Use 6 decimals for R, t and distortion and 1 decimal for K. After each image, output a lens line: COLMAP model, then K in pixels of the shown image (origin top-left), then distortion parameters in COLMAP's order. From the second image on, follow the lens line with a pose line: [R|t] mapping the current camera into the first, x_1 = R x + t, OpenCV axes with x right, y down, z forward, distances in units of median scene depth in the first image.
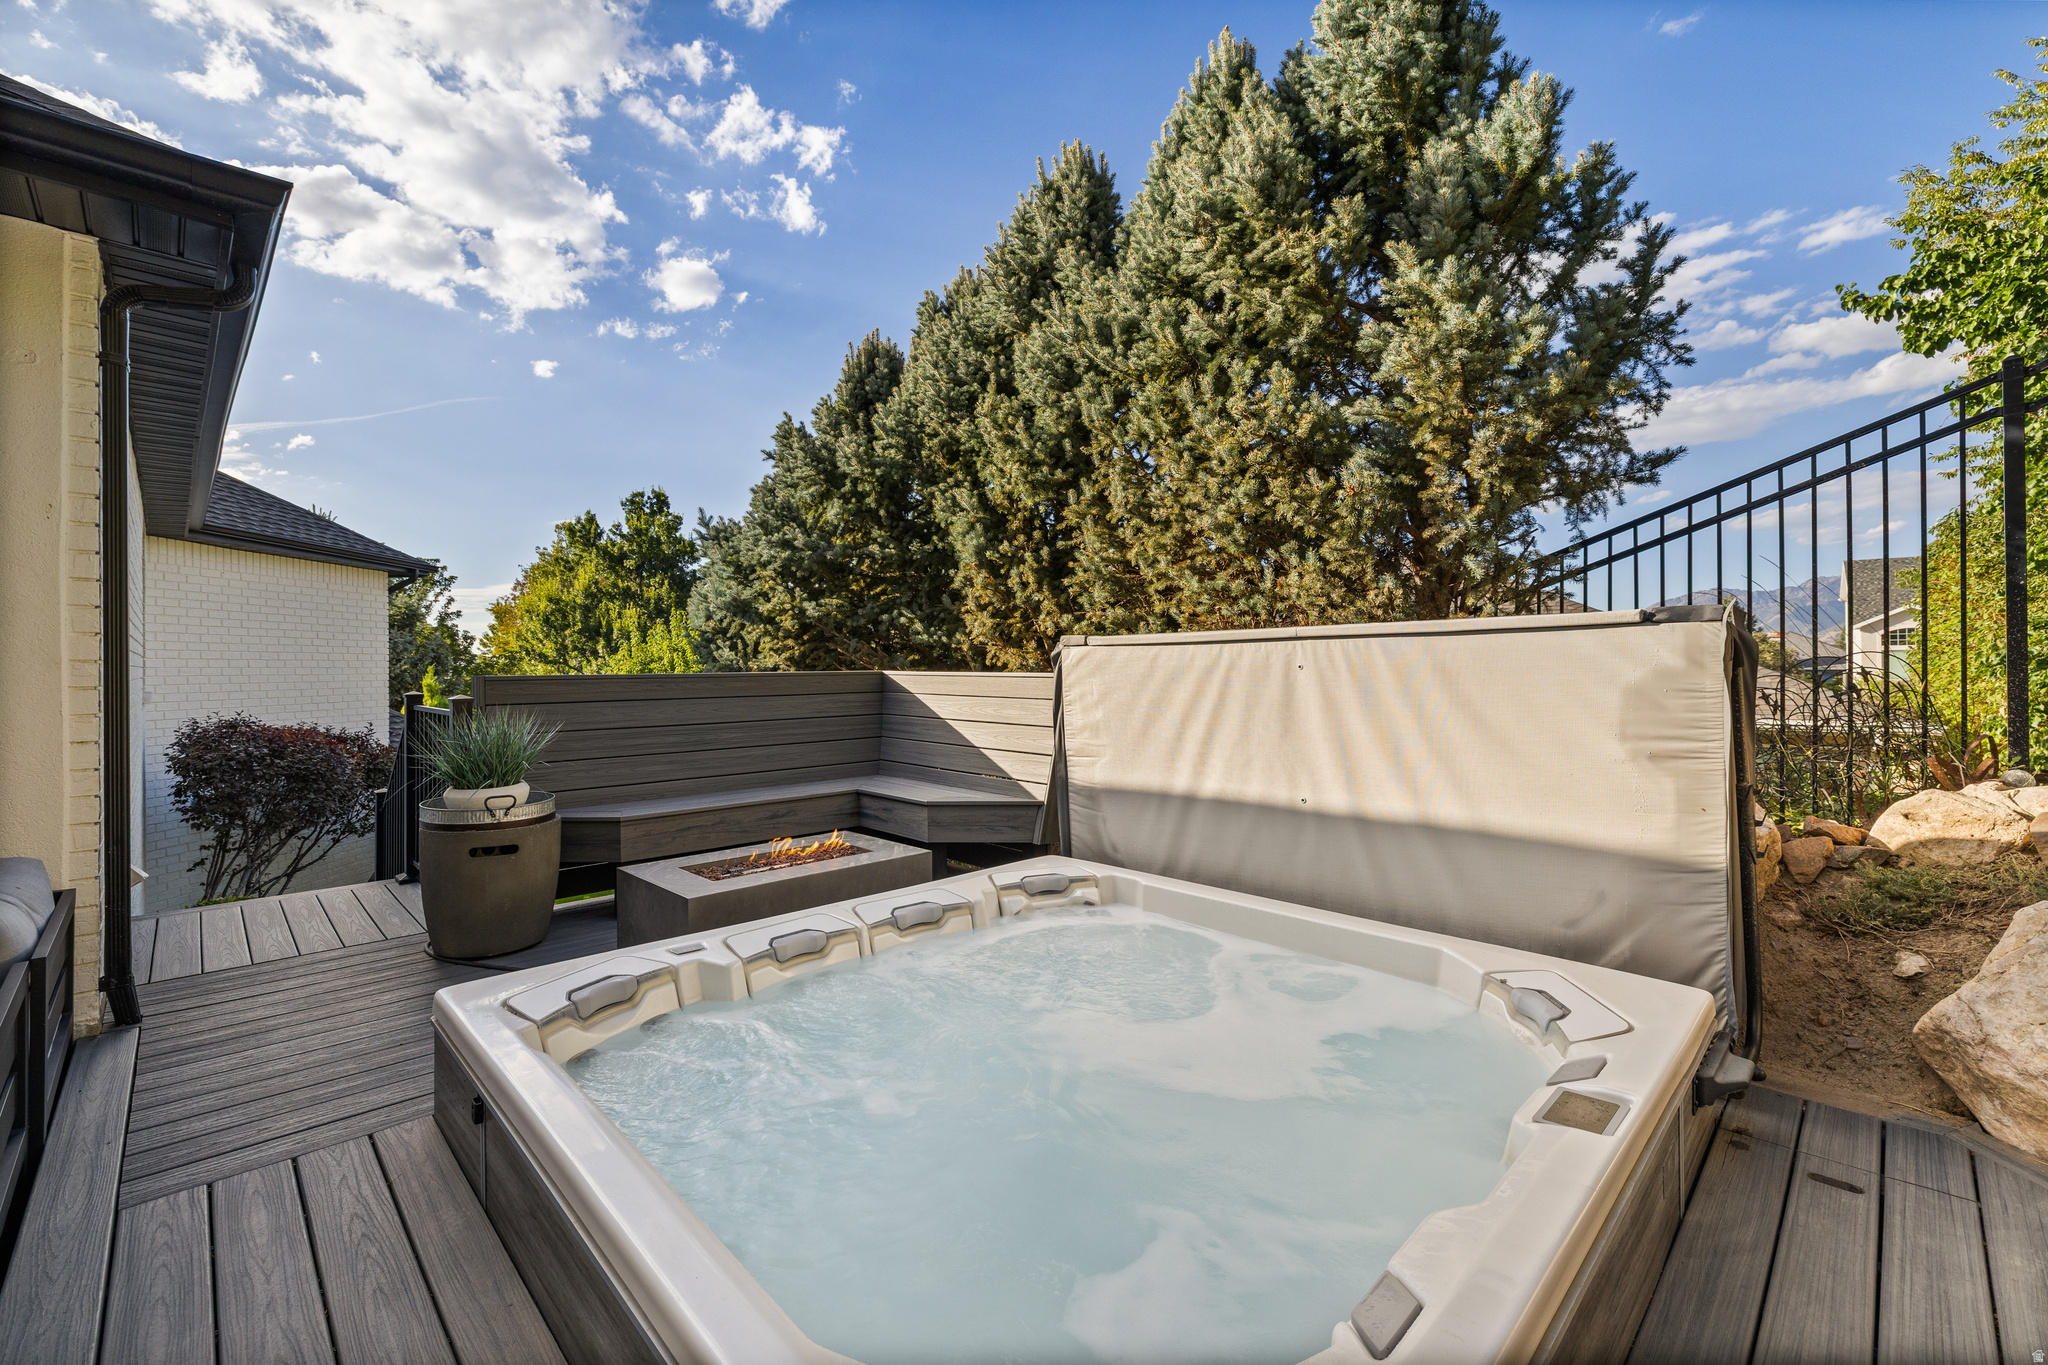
lens RADIAL K [[861.6, 0, 1021.2], [0, 861.6, 674.0], [0, 0, 1]] dist [0.001154, -0.000666]
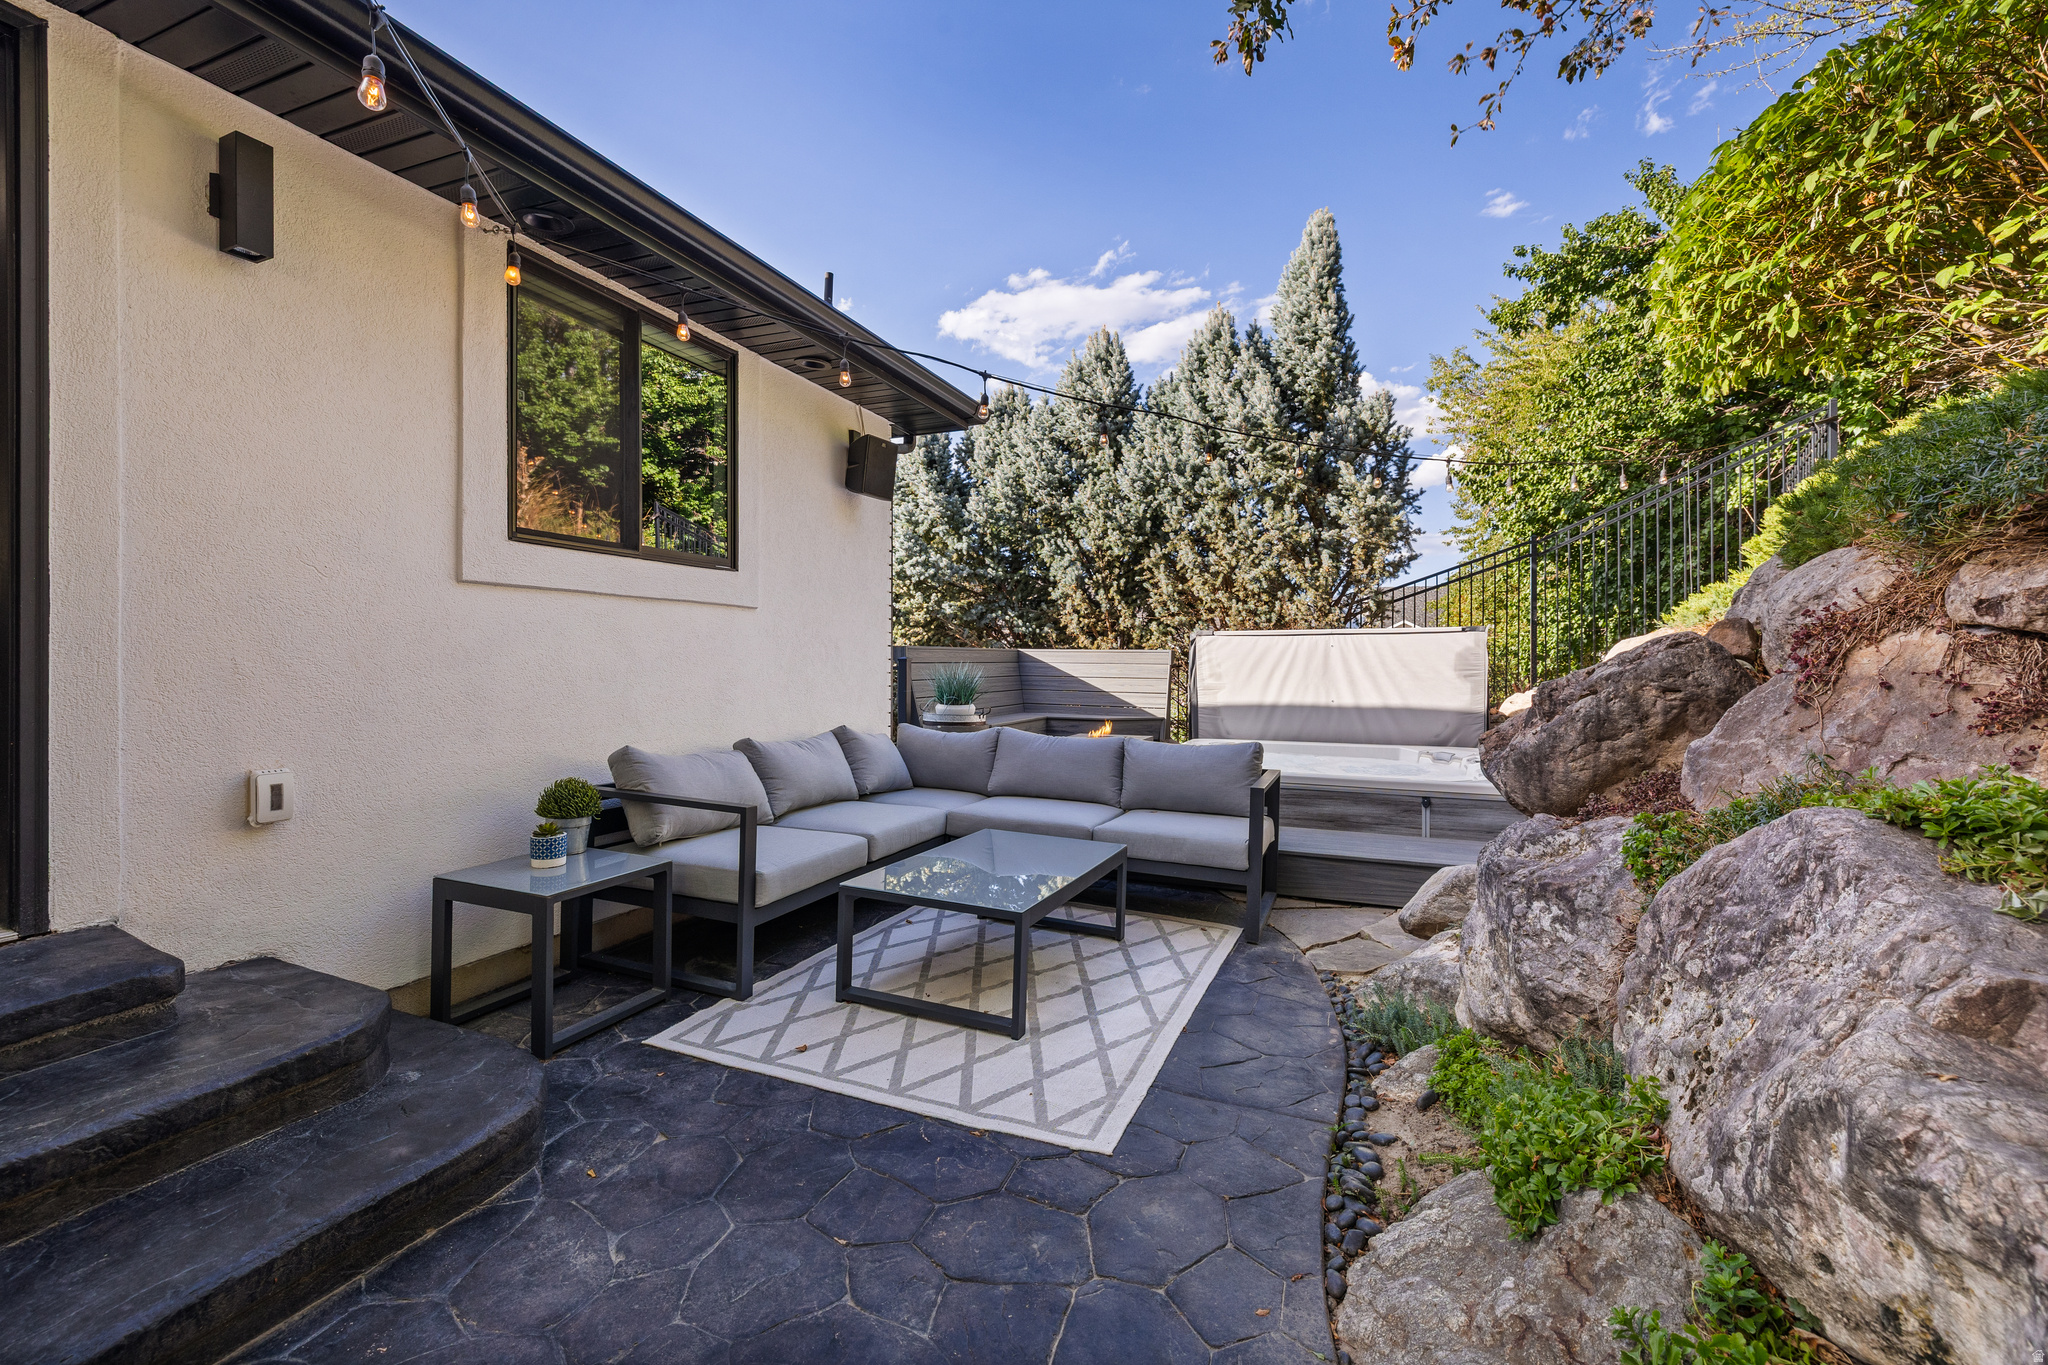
lens RADIAL K [[861.6, 0, 1025.5], [0, 861.6, 669.5], [0, 0, 1]] dist [0.001154, -0.000666]
pose [[0.919584, 0.004500, 0.392867, -1.020208], [-0.005342, 0.999985, 0.001050, 0.041526], [-0.392857, -0.003064, 0.919594, -0.635296]]
